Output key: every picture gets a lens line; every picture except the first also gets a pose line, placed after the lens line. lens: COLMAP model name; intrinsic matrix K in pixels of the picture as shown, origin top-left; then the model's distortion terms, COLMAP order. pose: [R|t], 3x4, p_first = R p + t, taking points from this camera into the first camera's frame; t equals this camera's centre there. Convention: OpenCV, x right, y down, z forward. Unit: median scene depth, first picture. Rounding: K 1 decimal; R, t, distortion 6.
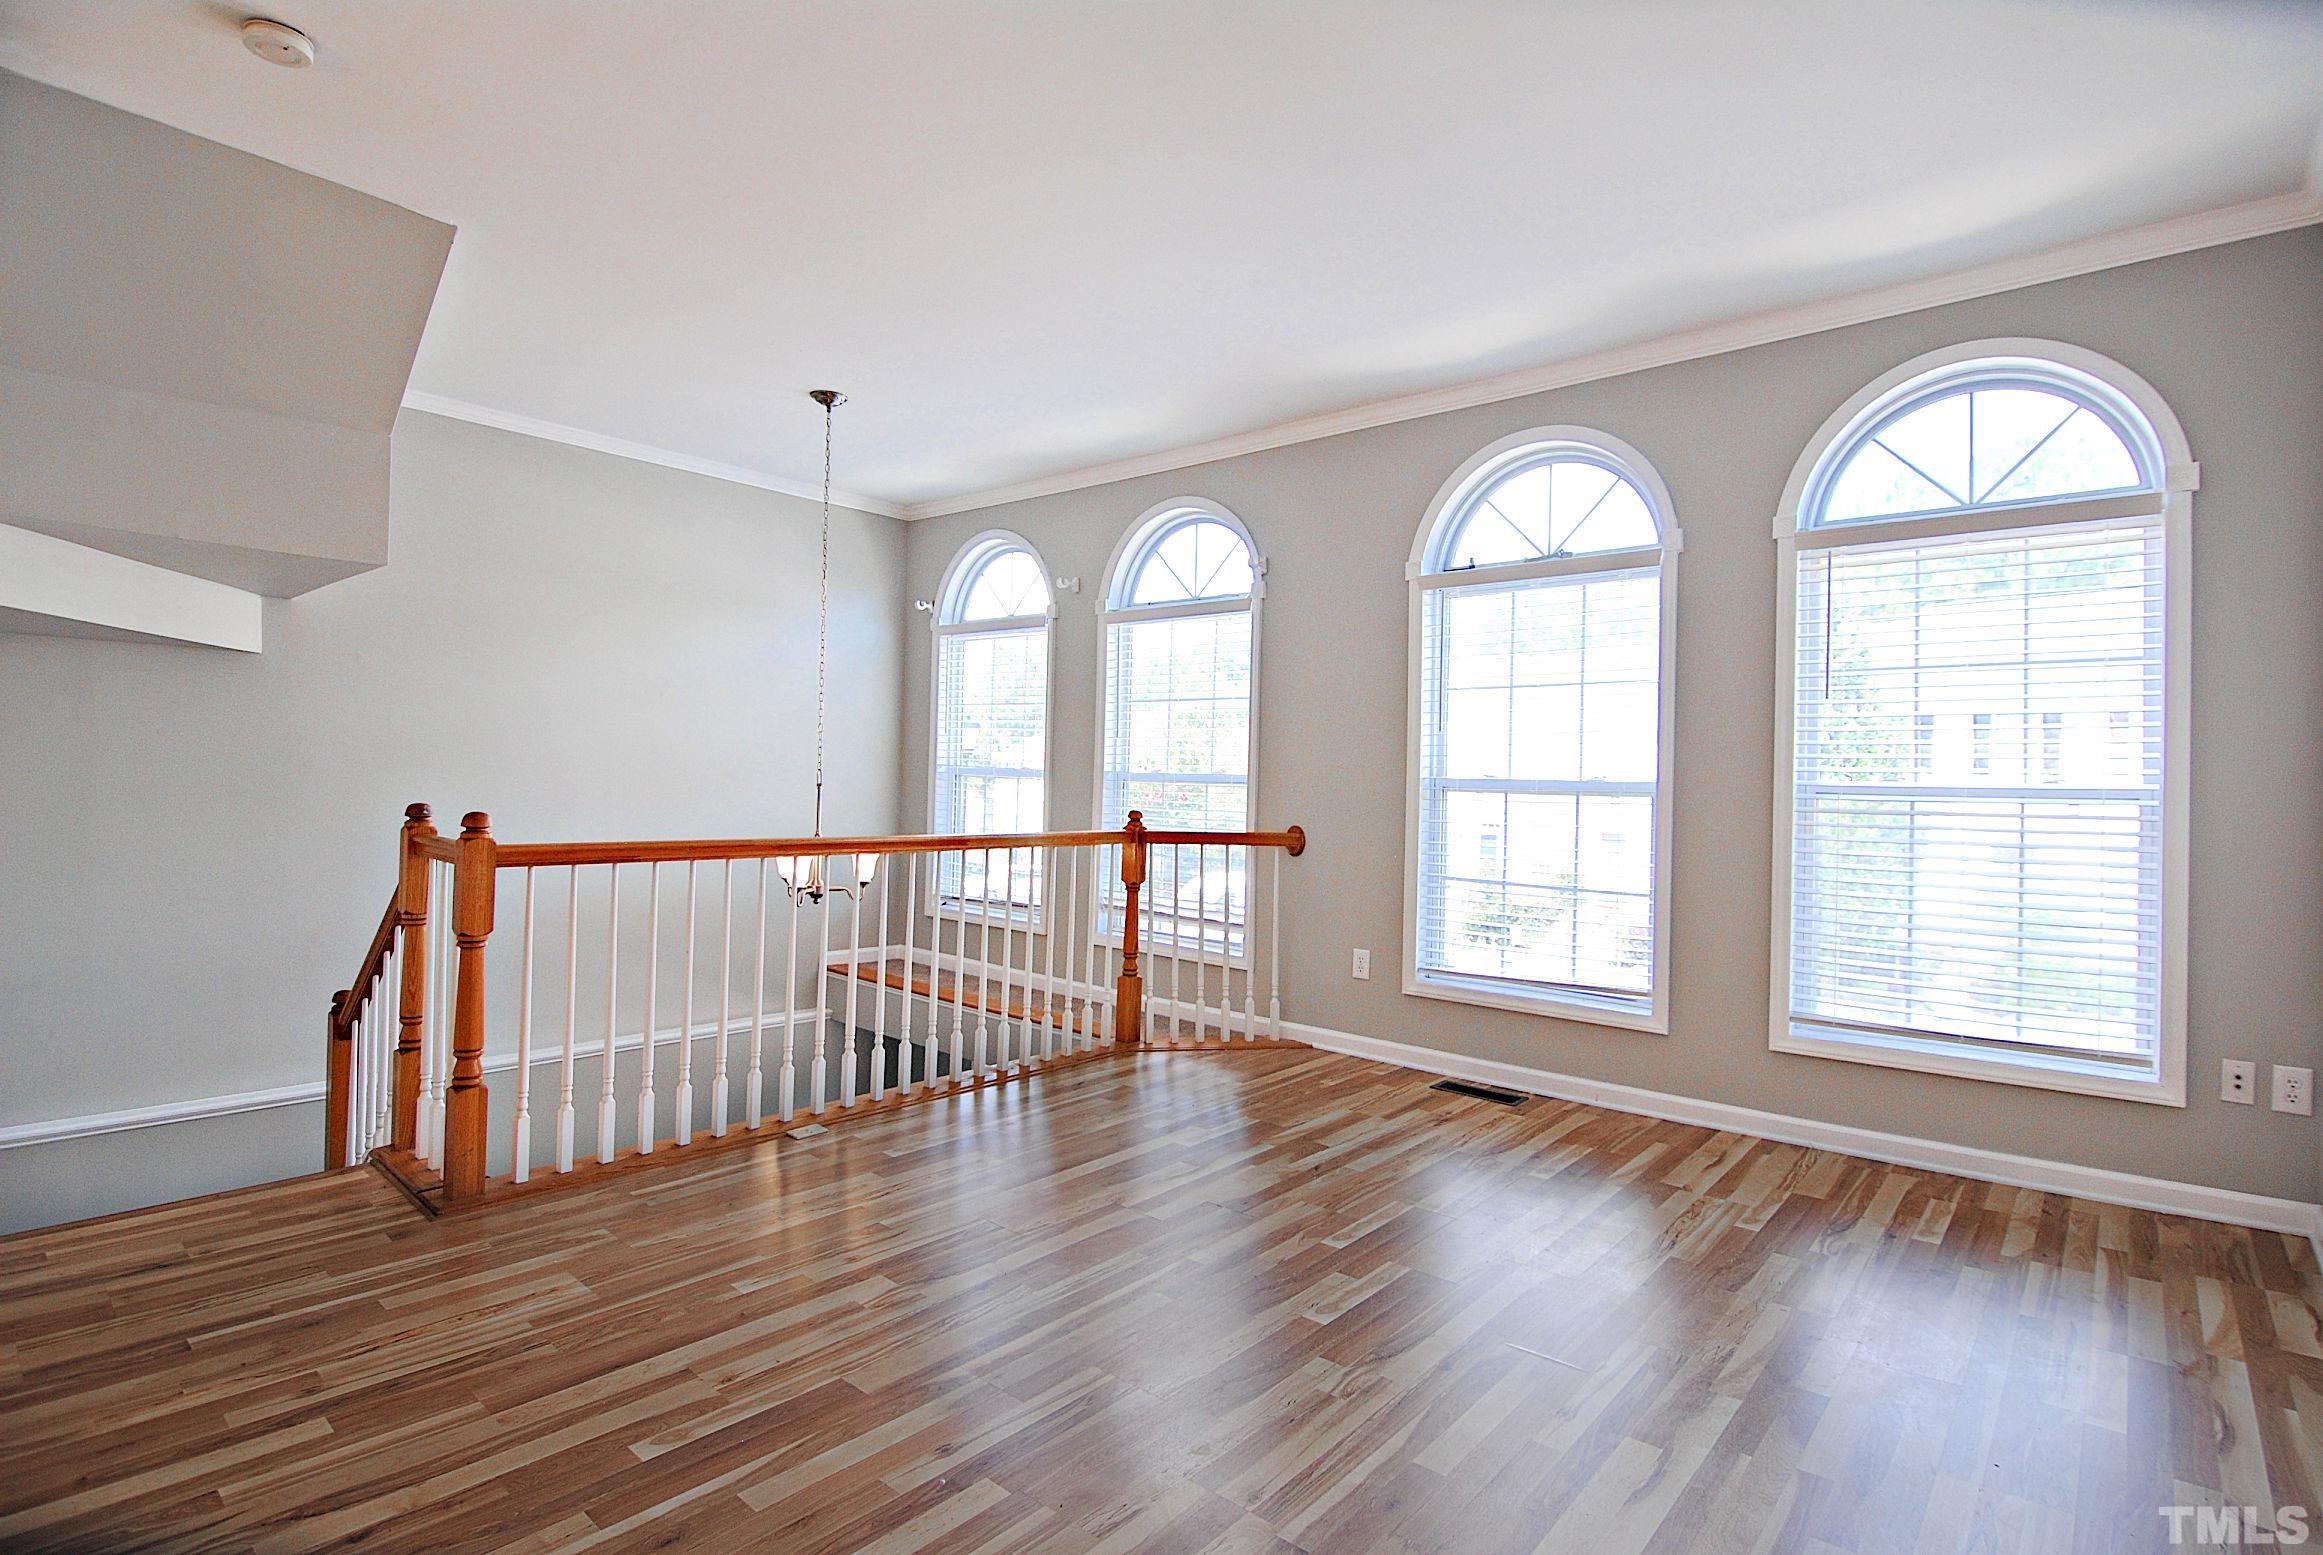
lens RADIAL K [[1126.8, 0, 1147.7], [0, 1126.8, 765.5], [0, 0, 1]] dist [-0.003102, -0.005360]
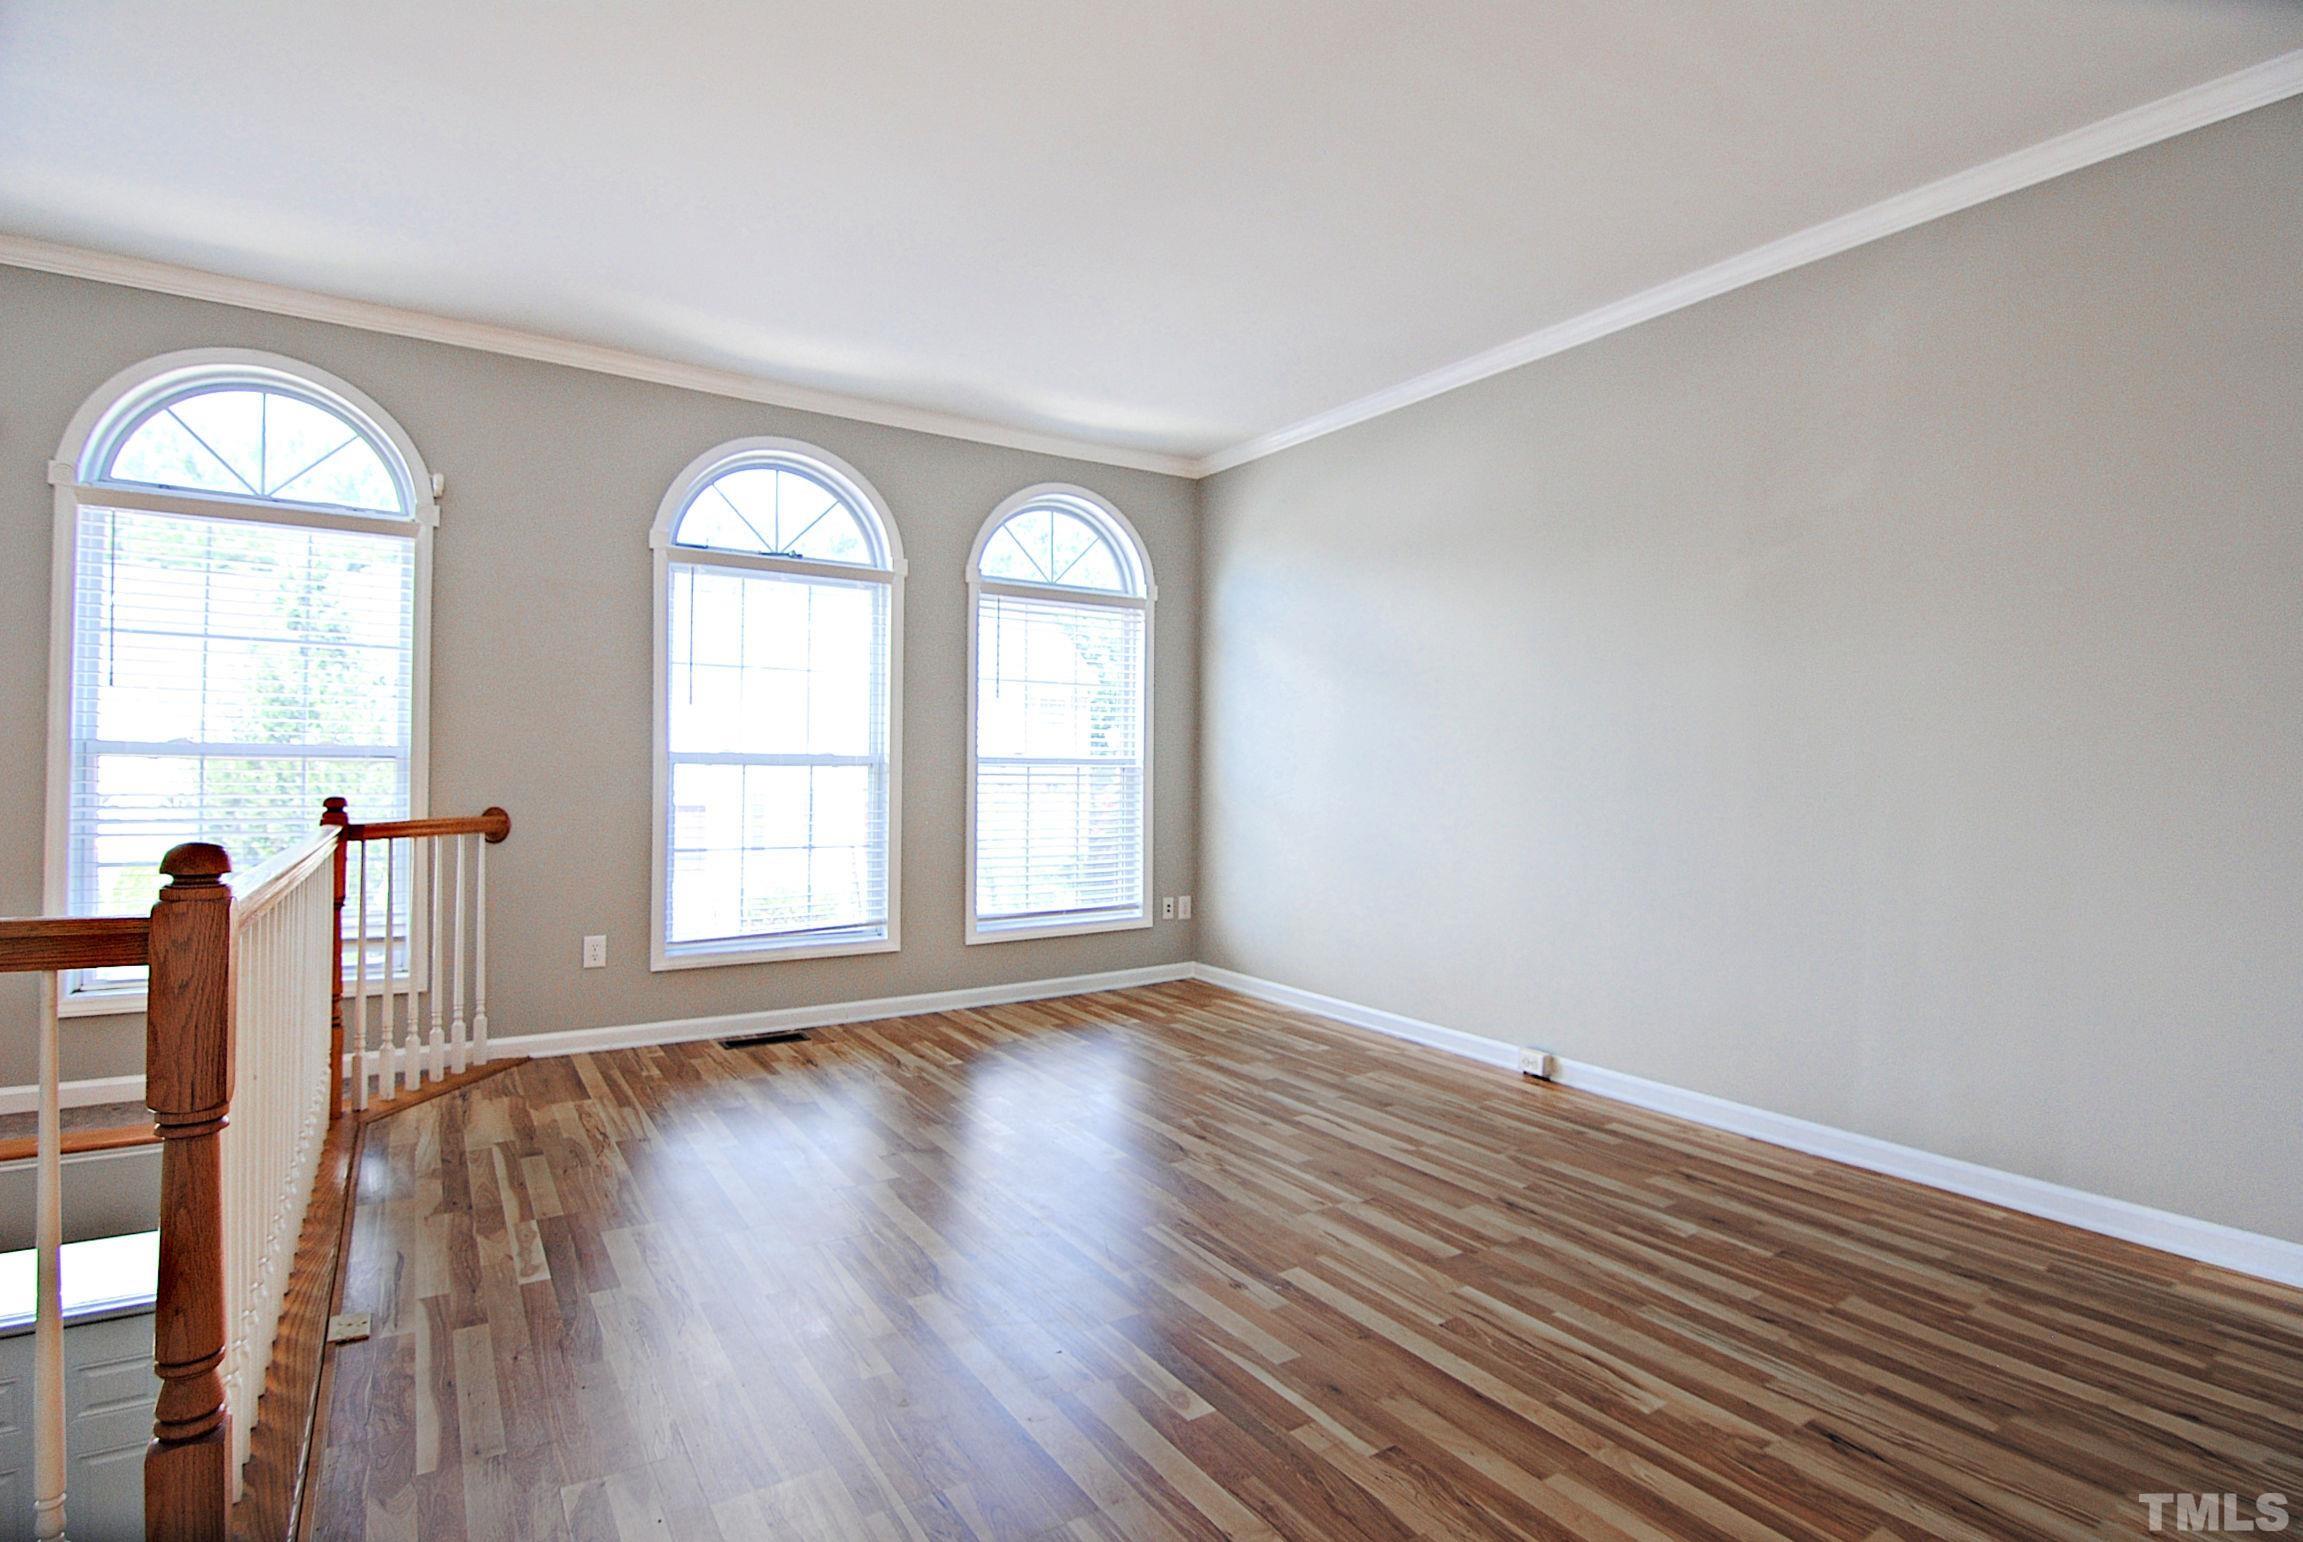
lens RADIAL K [[1117.1, 0, 1137.2], [0, 1117.1, 779.3], [0, 0, 1]] dist [-0.003102, -0.005360]
pose [[0.275711, -0.010846, 0.961179, -0.615747], [-0.004605, 0.999910, 0.012604, 0.023032], [-0.961229, -0.007901, 0.275636, 0.350119]]
